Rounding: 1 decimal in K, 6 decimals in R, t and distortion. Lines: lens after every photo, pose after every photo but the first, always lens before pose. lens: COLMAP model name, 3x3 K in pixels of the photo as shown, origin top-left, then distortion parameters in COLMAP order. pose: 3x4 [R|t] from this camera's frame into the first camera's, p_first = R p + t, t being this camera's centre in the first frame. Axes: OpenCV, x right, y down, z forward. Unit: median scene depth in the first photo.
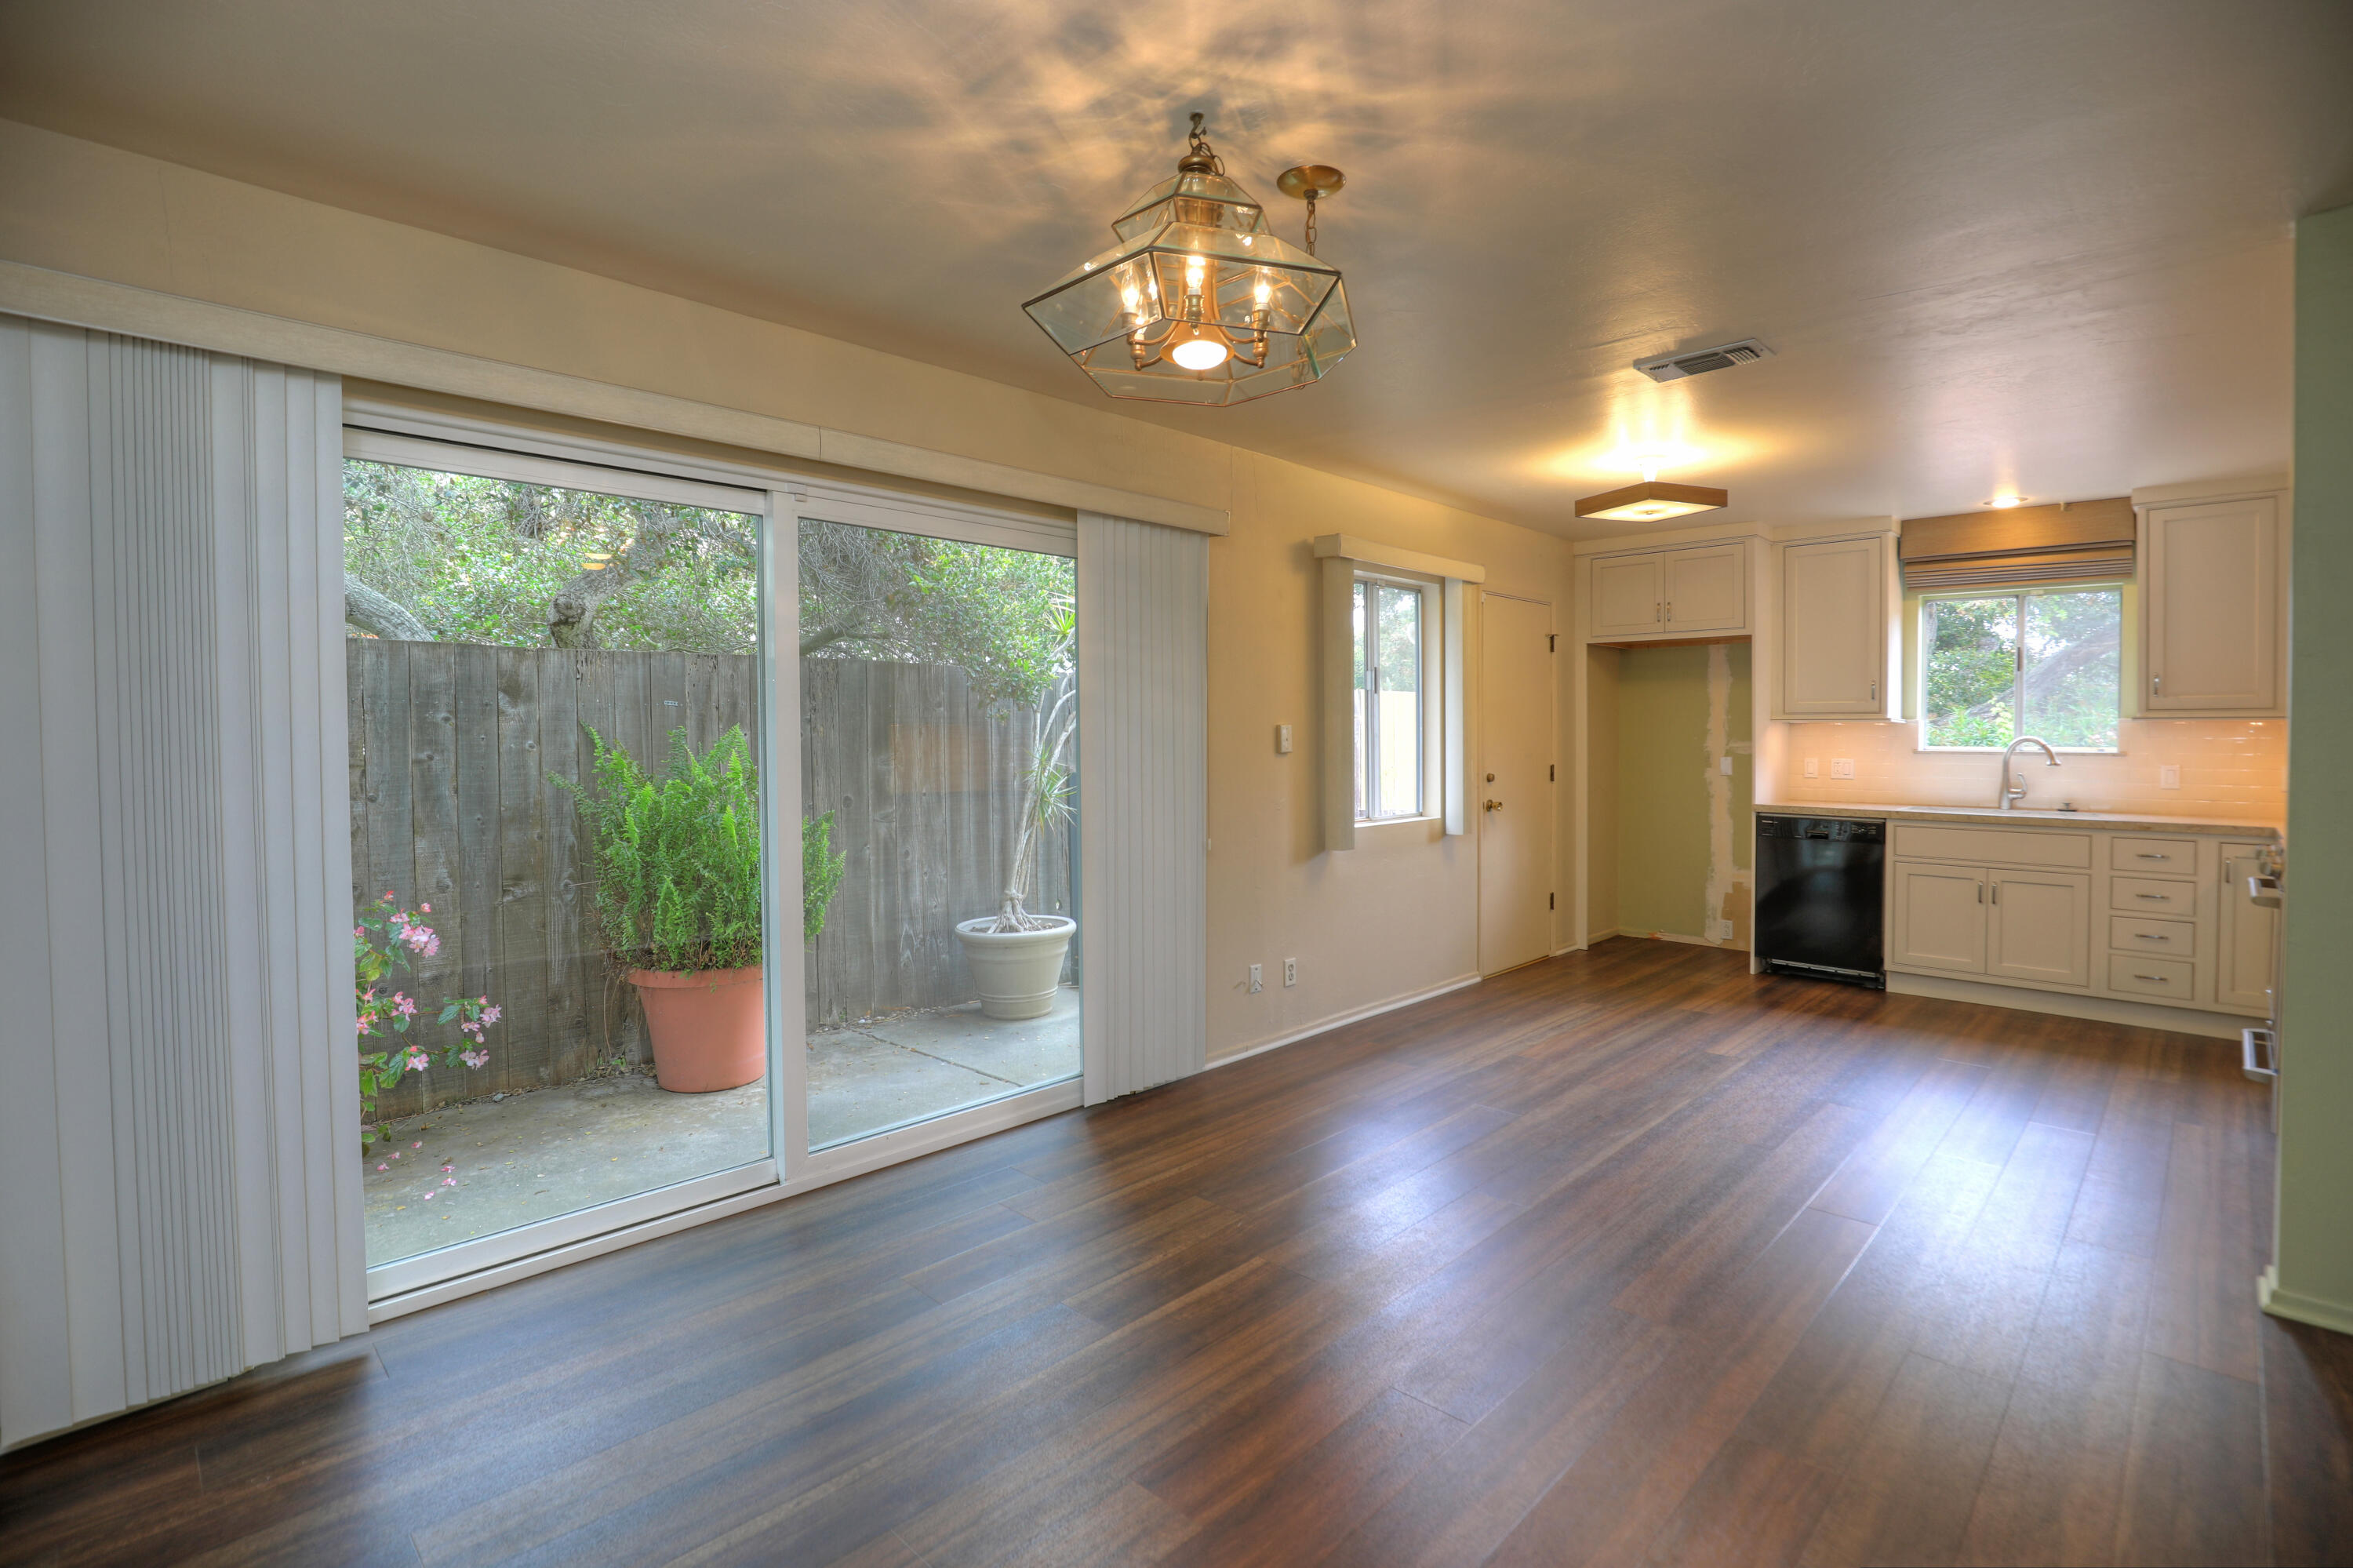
lens RADIAL K [[1088.5, 0, 1183.7], [0, 1088.5, 714.3], [0, 0, 1]] dist [-0.034237, 0.000333]
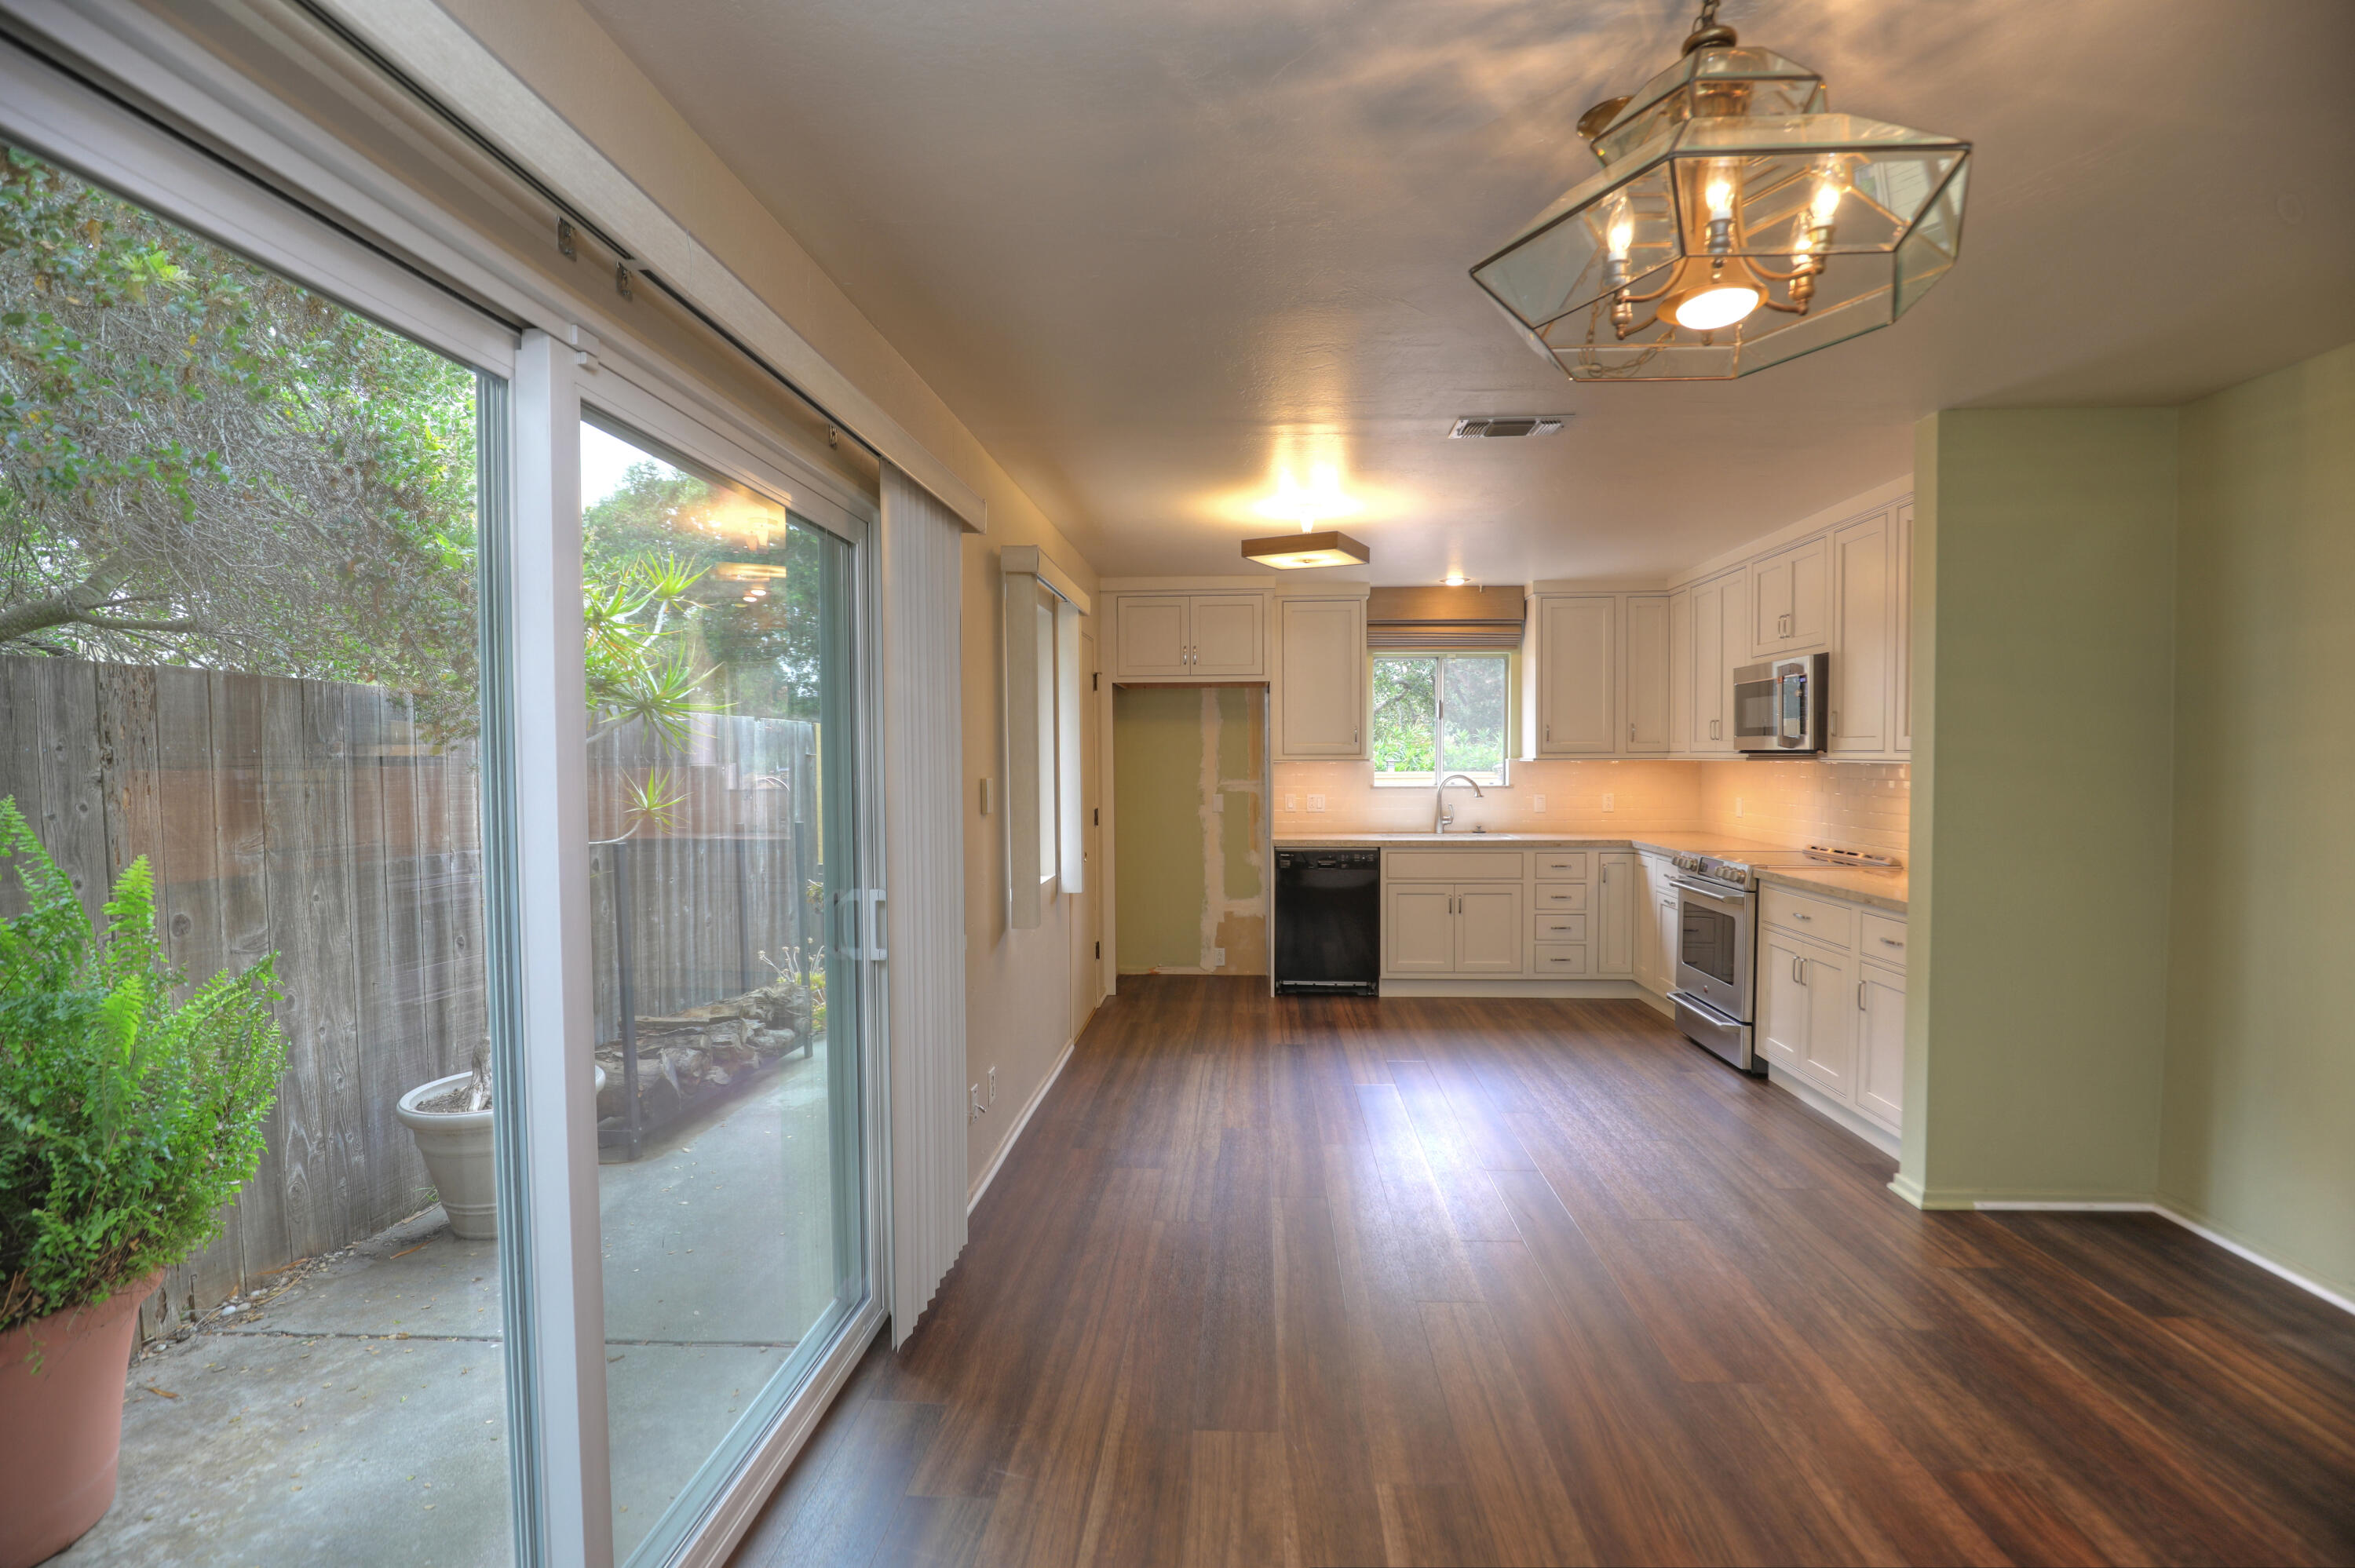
lens RADIAL K [[1093.6, 0, 1187.6], [0, 1093.6, 741.1], [0, 0, 1]] dist [-0.031362, 0.000931]
pose [[0.760712, 0.003153, 0.649081, -0.261823], [-0.004393, 0.999990, 0.000290, -0.015373], [-0.649074, -0.003072, 0.760719, 0.242341]]
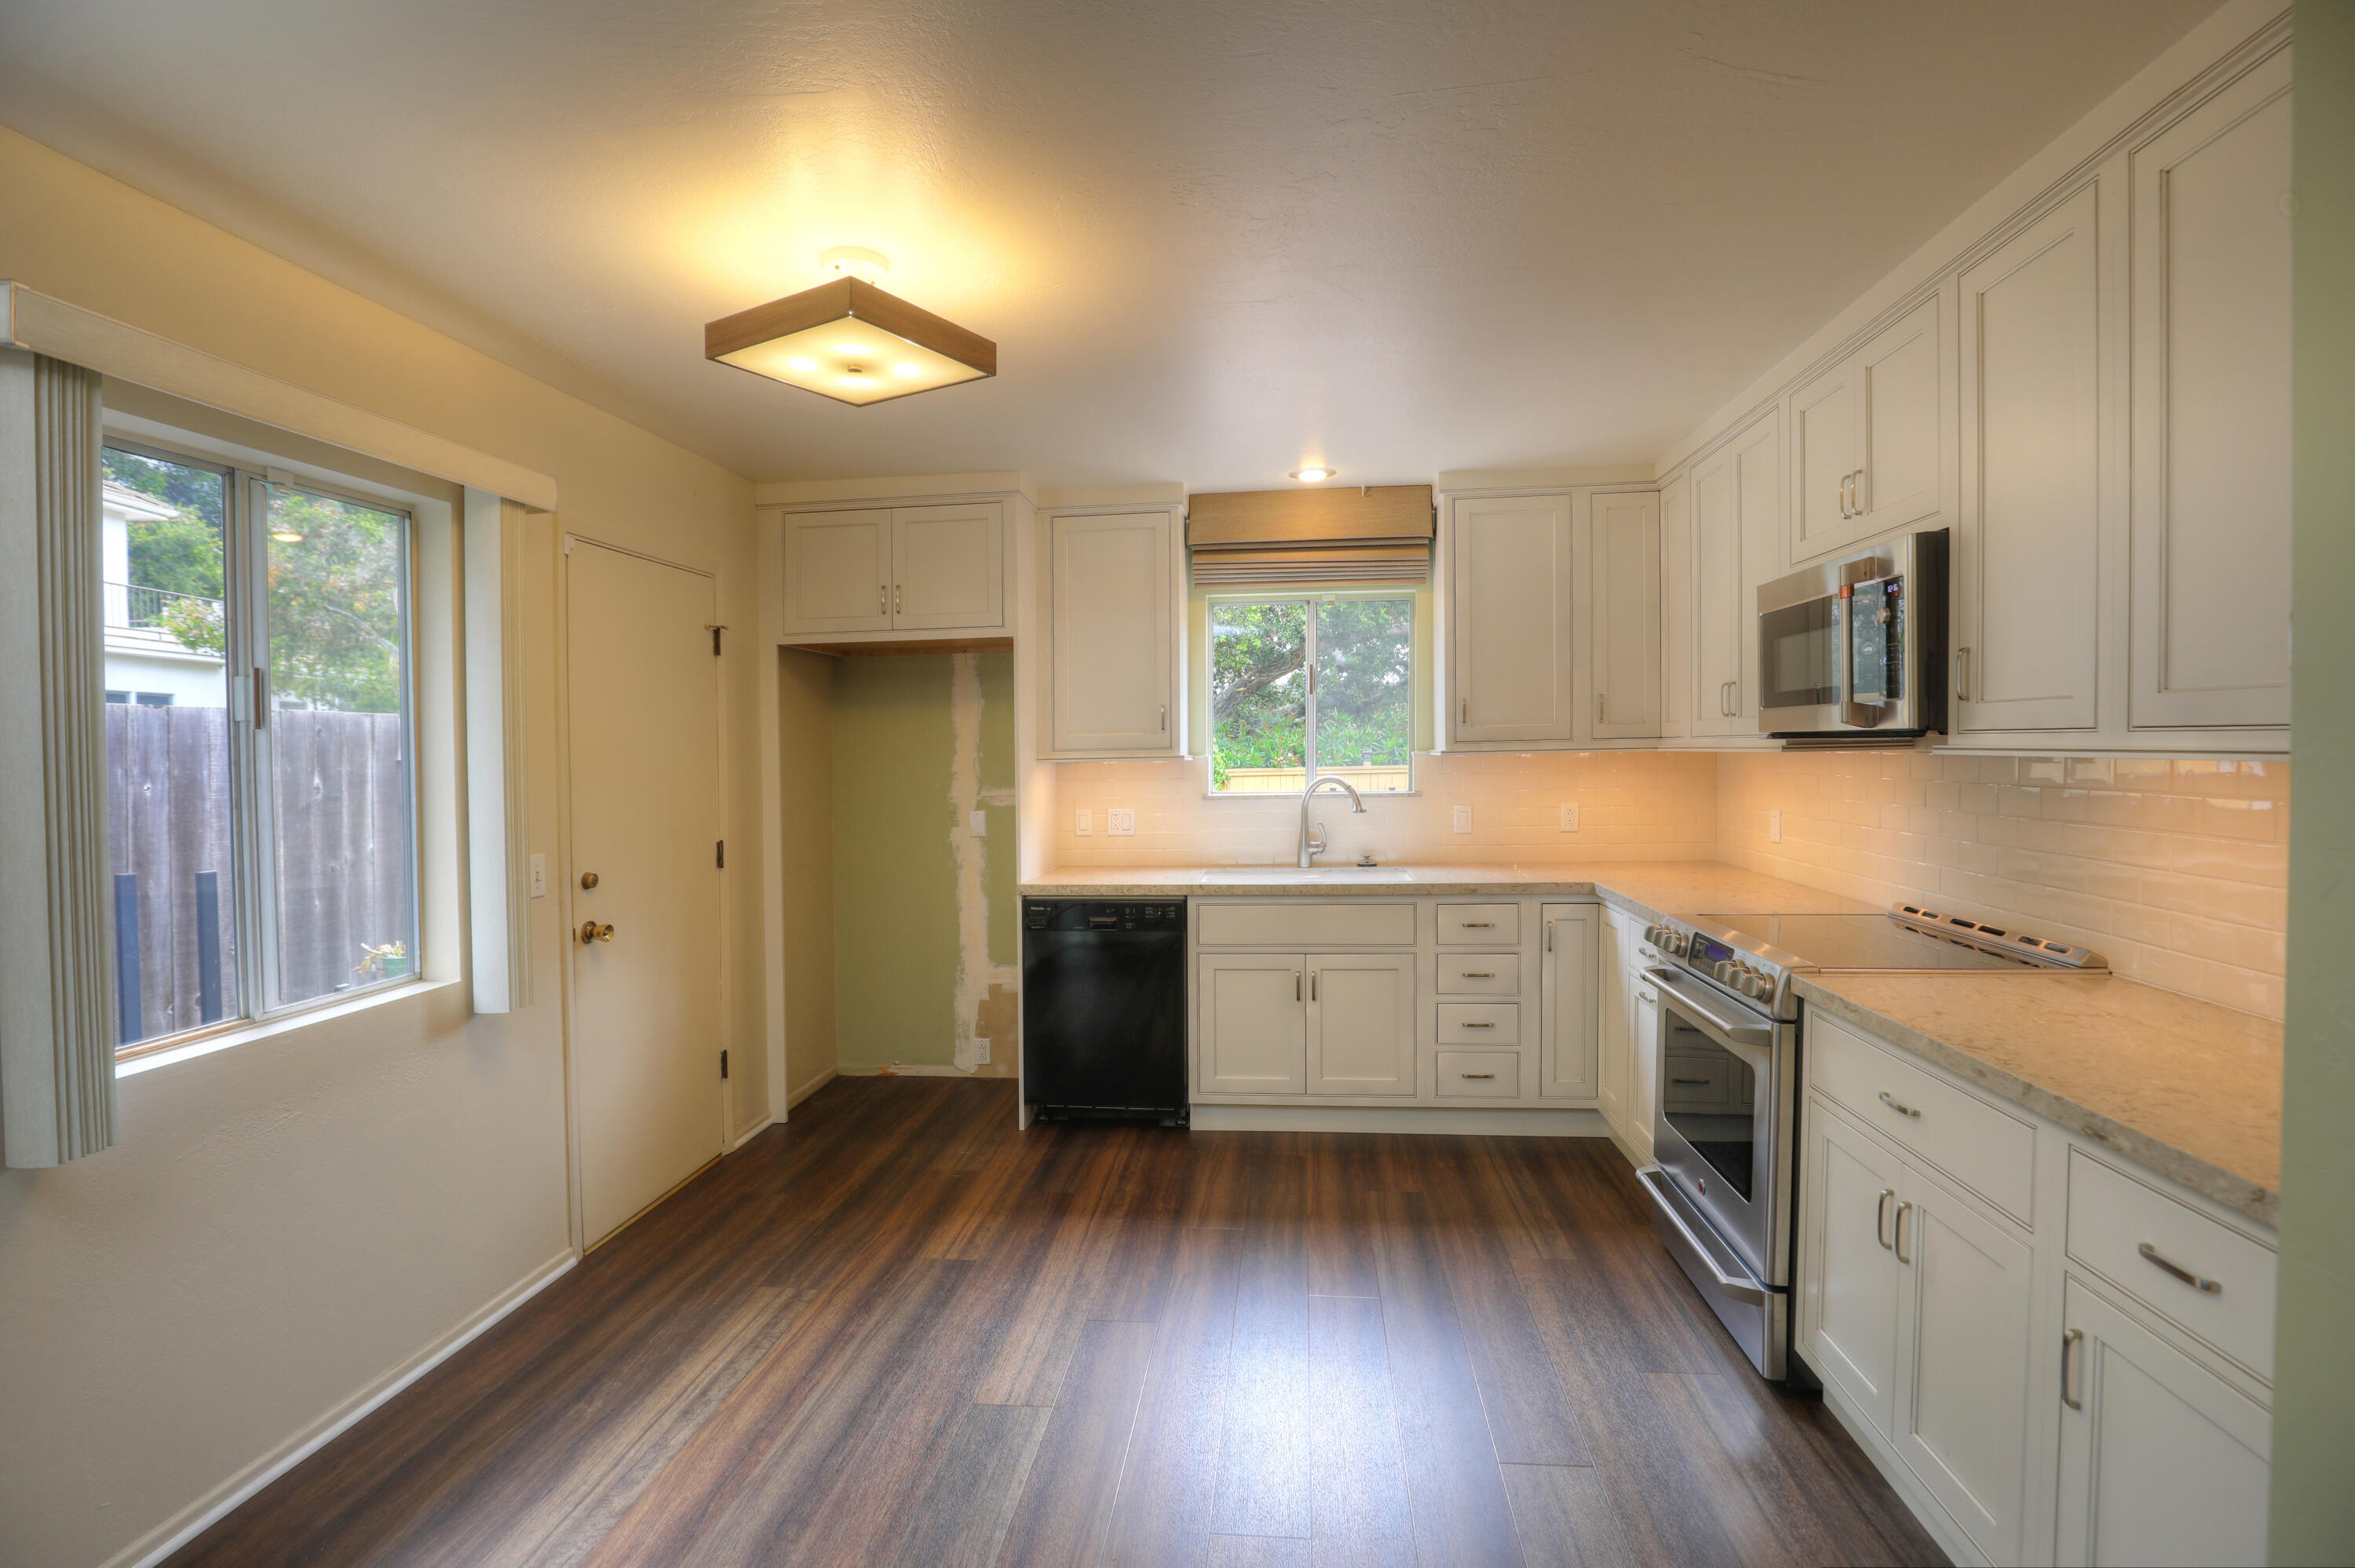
lens RADIAL K [[1097.7, 0, 1151.2], [0, 1097.7, 750.6], [0, 0, 1]] dist [-0.031640, 0.000520]
pose [[0.801256, -0.018485, 0.598036, 0.193079], [0.011617, 0.999815, 0.015340, -0.012092], [-0.598209, -0.005344, 0.801323, 0.418442]]
